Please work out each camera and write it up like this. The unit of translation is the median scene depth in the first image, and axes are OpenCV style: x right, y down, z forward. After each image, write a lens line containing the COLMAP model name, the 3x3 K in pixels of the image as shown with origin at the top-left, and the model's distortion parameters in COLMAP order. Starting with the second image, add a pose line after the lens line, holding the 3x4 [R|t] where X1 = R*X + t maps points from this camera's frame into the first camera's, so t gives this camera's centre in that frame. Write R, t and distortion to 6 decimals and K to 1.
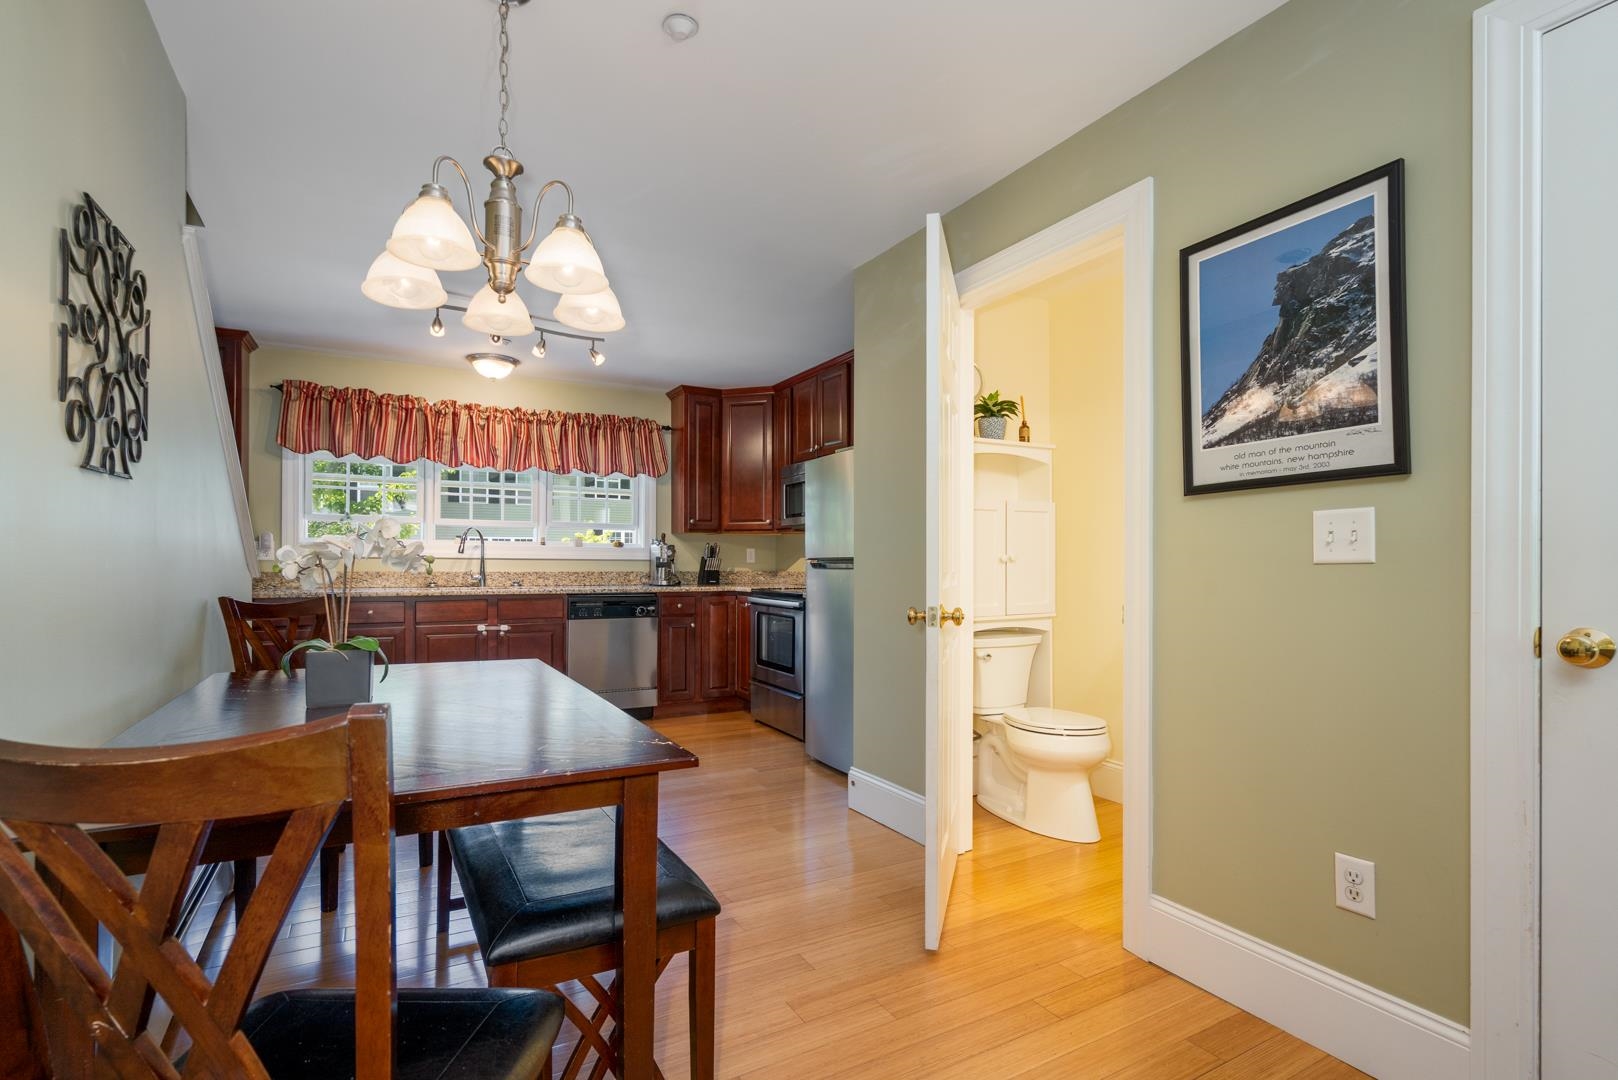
lens RADIAL K [[741.3, 0, 800.5], [0, 741.3, 555.9], [0, 0, 1]] dist [0.000417, 0.000905]
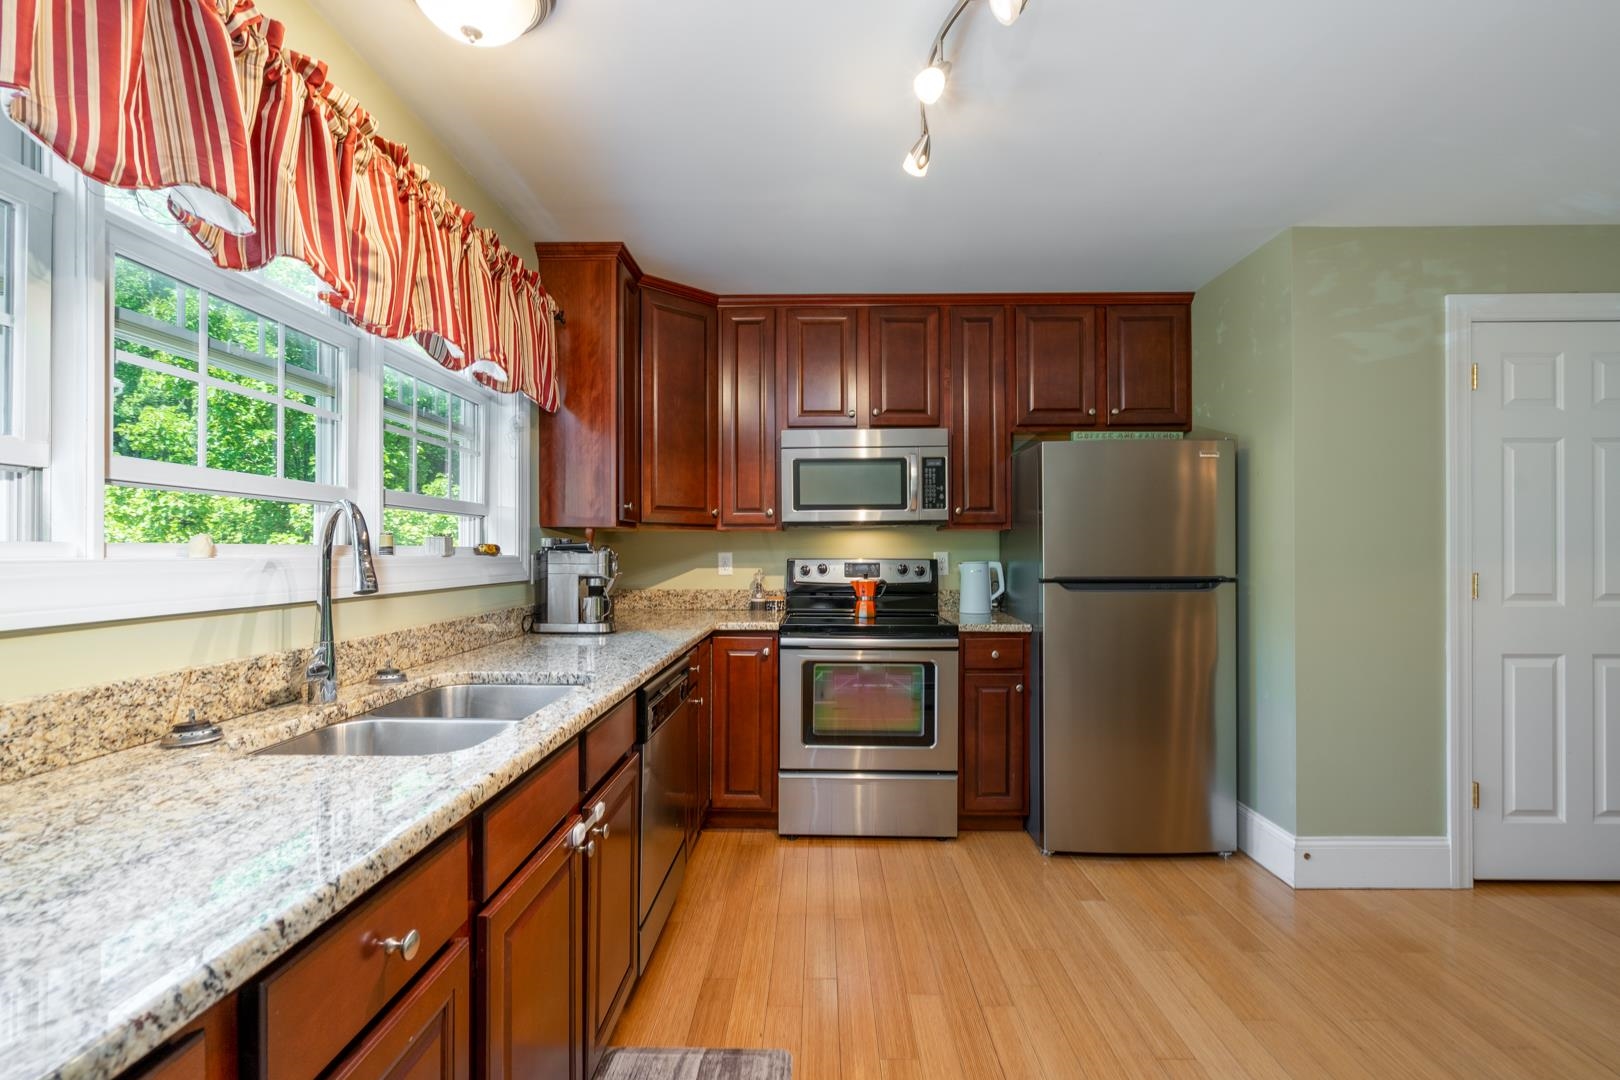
lens RADIAL K [[742.2, 0, 807.3], [0, 742.2, 543.5], [0, 0, 1]] dist [0.000417, 0.000905]
pose [[0.514281, 0.002498, 0.857618, -0.617844], [-0.008020, 0.999966, 0.001896, -0.023354], [-0.857584, -0.007853, 0.514284, 0.718220]]
